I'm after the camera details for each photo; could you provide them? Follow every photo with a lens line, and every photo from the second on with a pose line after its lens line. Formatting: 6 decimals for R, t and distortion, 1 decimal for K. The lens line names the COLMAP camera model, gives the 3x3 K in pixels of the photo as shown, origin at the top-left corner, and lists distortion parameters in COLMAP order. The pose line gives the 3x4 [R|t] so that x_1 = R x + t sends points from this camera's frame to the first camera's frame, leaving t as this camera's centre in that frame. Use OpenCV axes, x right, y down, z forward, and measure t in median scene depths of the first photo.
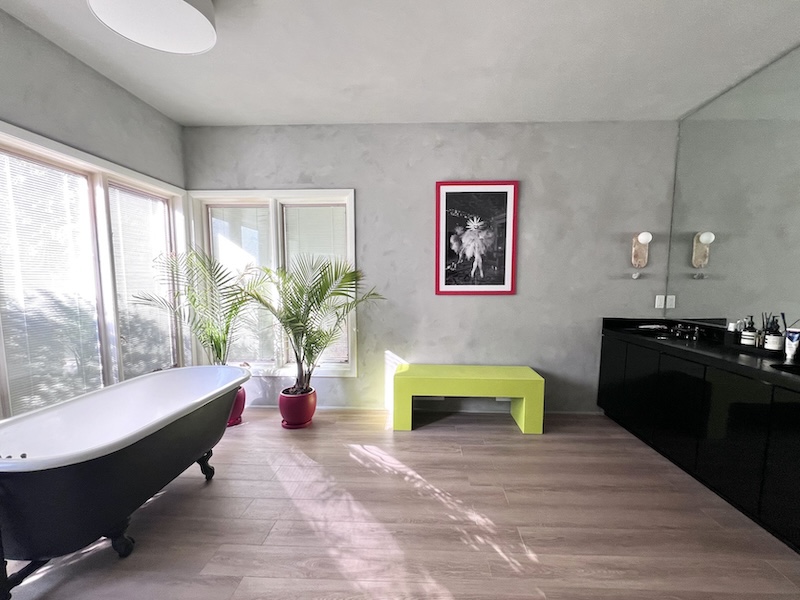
lens RADIAL K [[351.8, 0, 402.4], [0, 351.8, 319.6], [0, 0, 1]] dist [-0.001947, 0.001871]
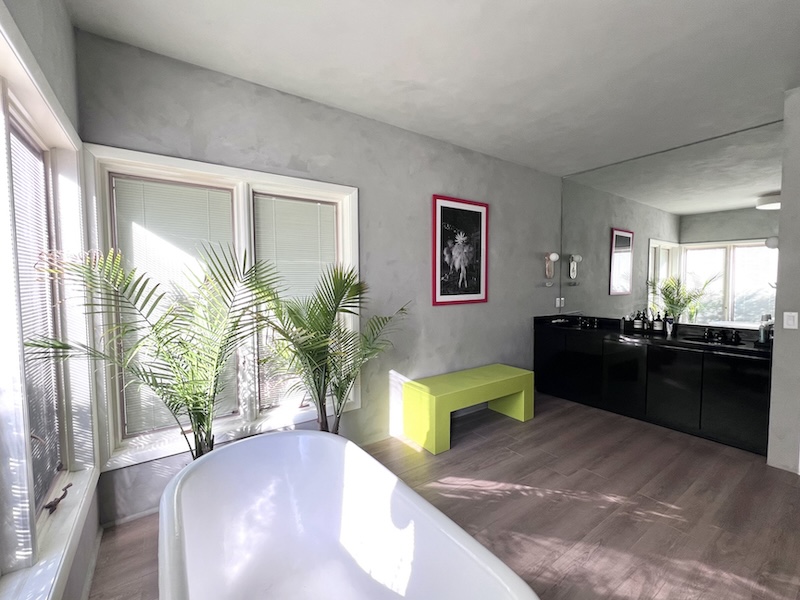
lens RADIAL K [[351.8, 0, 403.8], [0, 351.8, 301.3], [0, 0, 1]] dist [-0.001947, 0.001871]
pose [[0.780675, -0.044649, 0.623340, -0.614214], [0.077364, 0.996677, -0.025500, -0.066850], [-0.620130, 0.068131, 0.781535, 0.285042]]
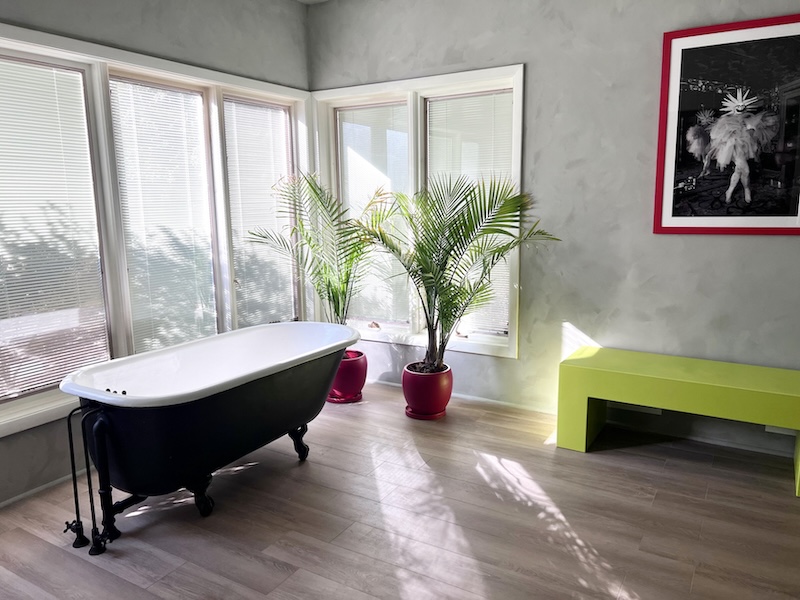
lens RADIAL K [[584.6, 0, 398.8], [0, 584.6, 301.7], [0, 0, 1]] dist [0.058371, -0.058200]
pose [[0.882210, 0.065509, -0.466277, 0.192523], [-0.034384, 0.996594, 0.074960, -0.017641], [0.469600, -0.050098, 0.881457, -0.063427]]
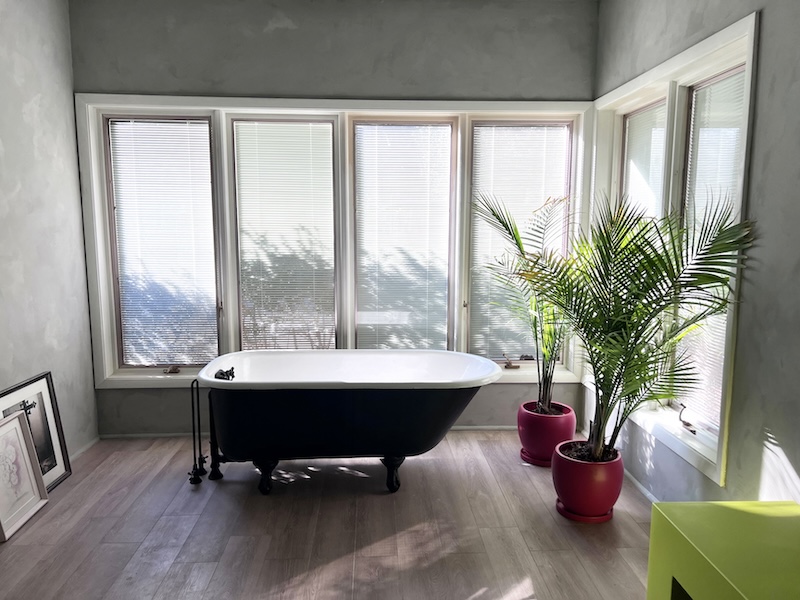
lens RADIAL K [[584.6, 0, 405.4], [0, 584.6, 307.3], [0, 0, 1]] dist [0.058371, -0.058200]
pose [[0.114907, 0.136523, -0.983950, 0.513615], [-0.110557, 0.986115, 0.123913, -0.091503], [0.987205, 0.094545, 0.128405, 0.583574]]
